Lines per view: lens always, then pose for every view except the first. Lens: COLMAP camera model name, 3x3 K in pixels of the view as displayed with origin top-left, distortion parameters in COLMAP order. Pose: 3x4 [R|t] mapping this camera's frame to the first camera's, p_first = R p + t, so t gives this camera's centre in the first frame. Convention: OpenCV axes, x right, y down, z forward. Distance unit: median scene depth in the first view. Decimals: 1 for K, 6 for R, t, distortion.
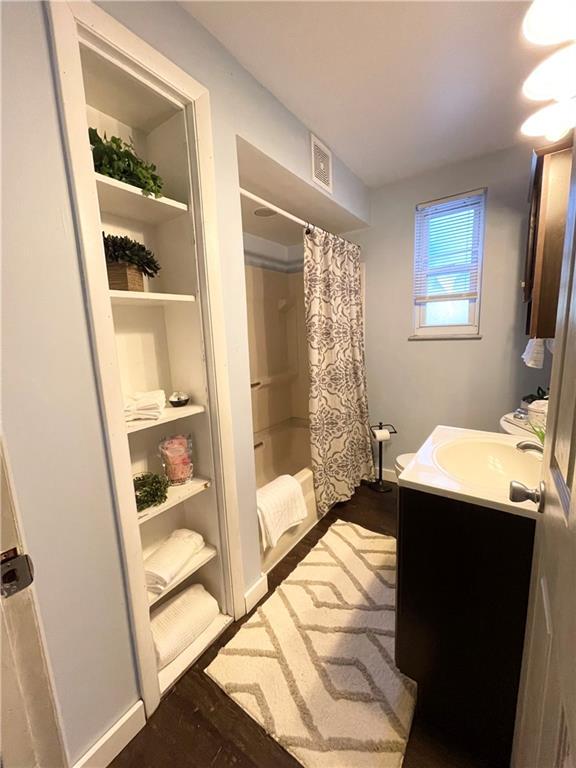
lens RADIAL K [[306.7, 0, 286.3], [0, 306.7, 382.0], [0, 0, 1]] dist [0.001308, -0.001001]
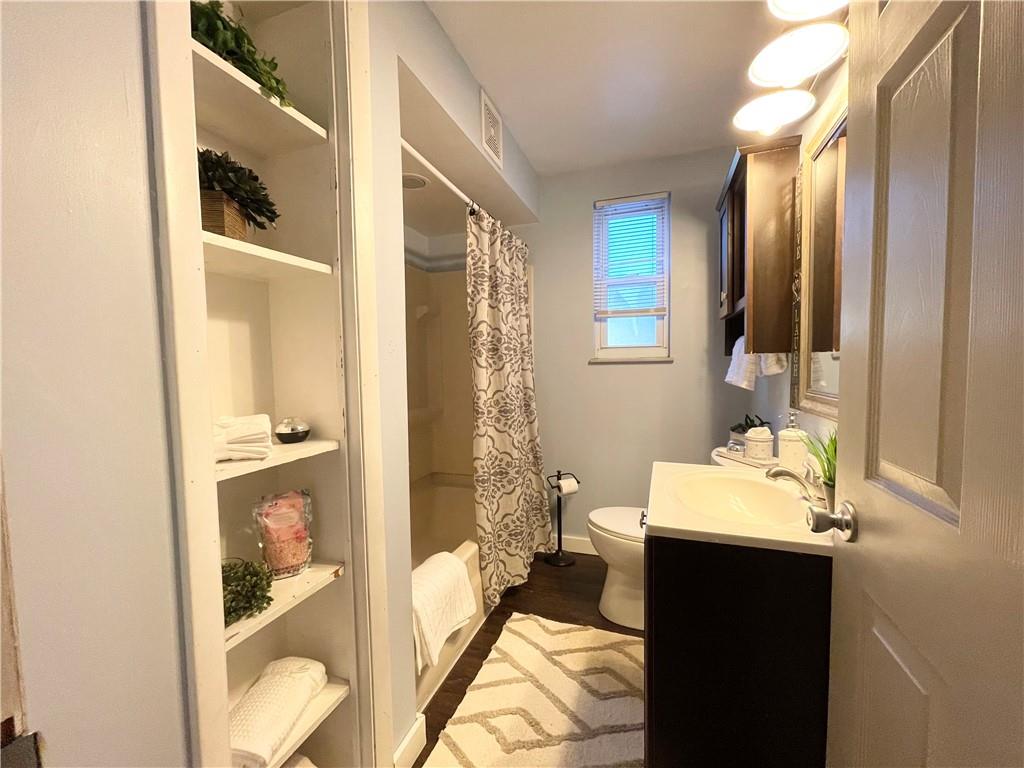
lens RADIAL K [[408.9, 0, 512.4], [0, 408.9, 387.9], [0, 0, 1]] dist [0.001308, -0.001001]
pose [[0.964003, 0.009758, 0.265711, -0.116008], [0.018641, 0.994387, -0.104149, 0.051013], [-0.265236, 0.105353, 0.958410, 0.076449]]
